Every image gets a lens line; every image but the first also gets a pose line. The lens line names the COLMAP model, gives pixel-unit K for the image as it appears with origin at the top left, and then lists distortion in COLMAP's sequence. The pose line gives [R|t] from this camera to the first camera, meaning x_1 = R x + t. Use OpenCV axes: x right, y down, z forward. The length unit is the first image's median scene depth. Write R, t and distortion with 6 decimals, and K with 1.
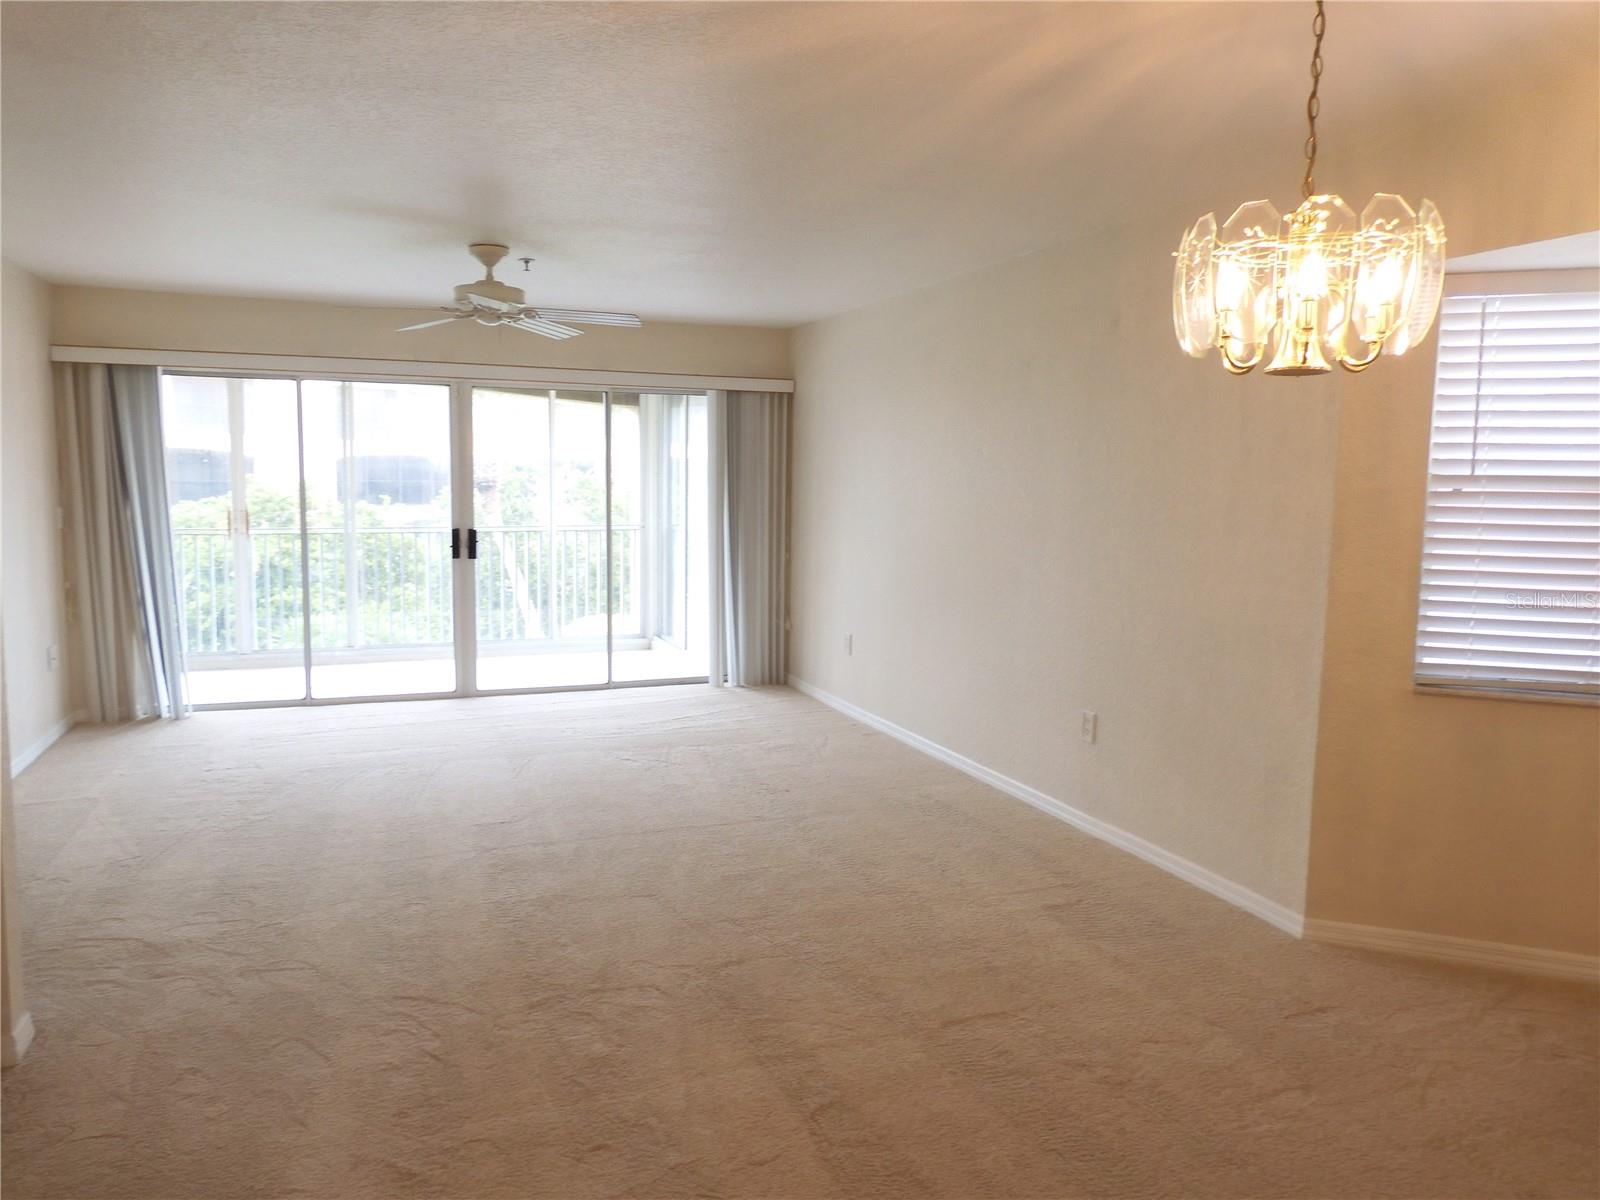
lens RADIAL K [[1154.0, 0, 790.6], [0, 1154.0, 597.4], [0, 0, 1]] dist [0.005438, -0.005236]
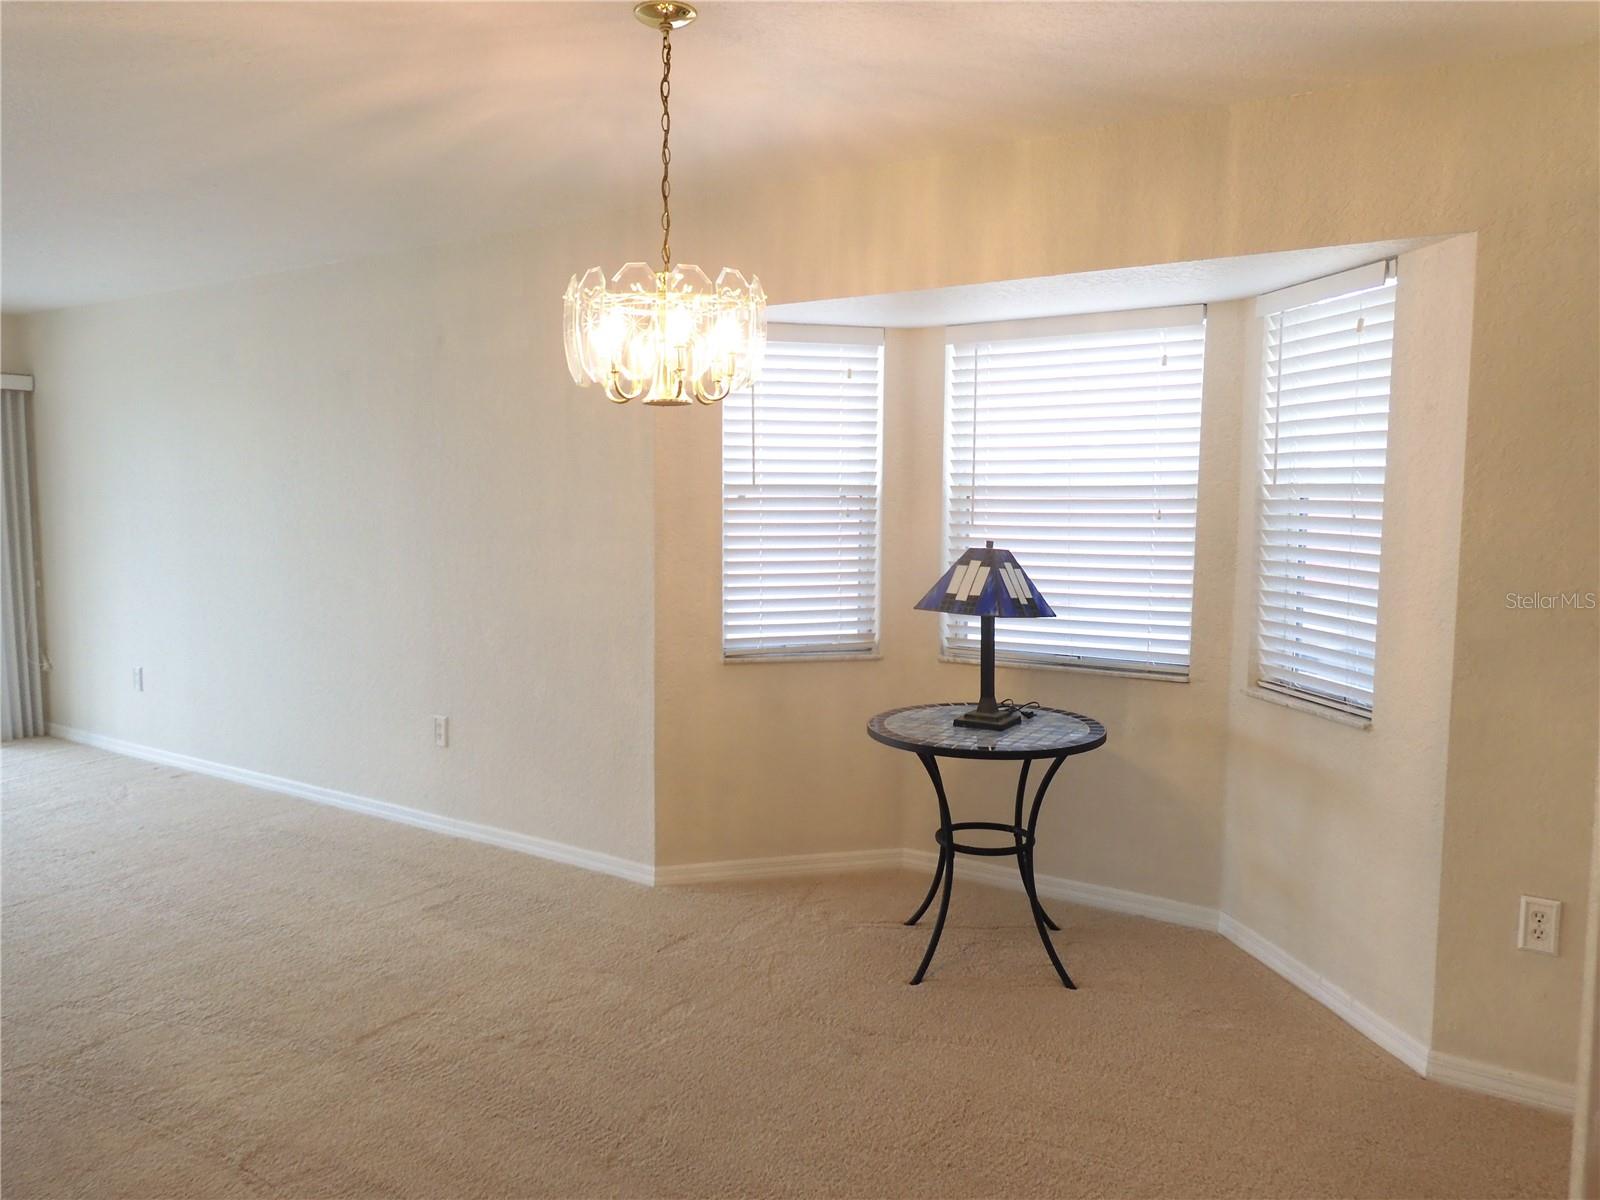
lens RADIAL K [[1163.5, 0, 800.0], [0, 1163.5, 600.0], [0, 0, 1]] dist [0.006939, 0.000141]
pose [[0.812768, -0.066565, 0.578772, -0.095775], [0.069552, 0.997433, 0.017045, 0.000208], [-0.578421, 0.026401, 0.815311, -0.042618]]
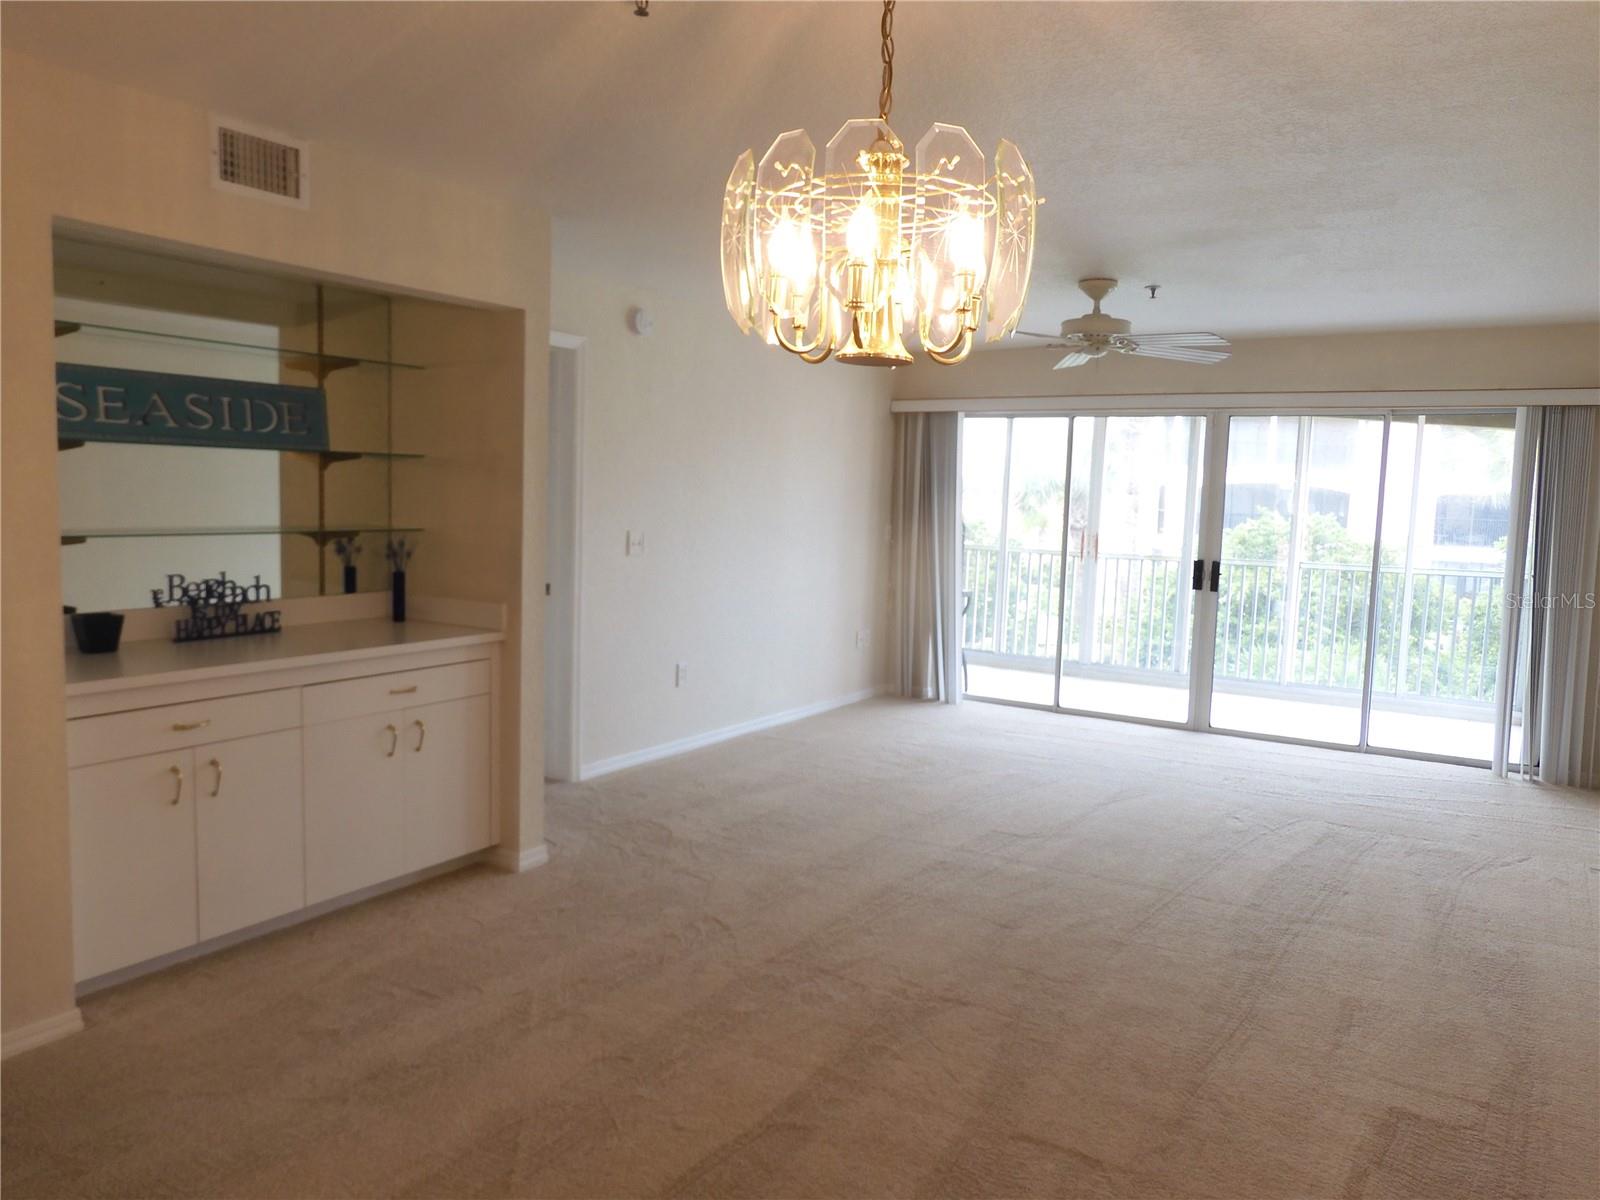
lens RADIAL K [[1149.9, 0, 799.3], [0, 1149.9, 575.4], [0, 0, 1]] dist [-0.000213, -0.005791]
pose [[0.597904, 0.065476, -0.798889, 0.584035], [-0.104713, 0.994498, 0.003138, -0.026164], [0.794698, 0.081777, 0.601471, 0.270513]]
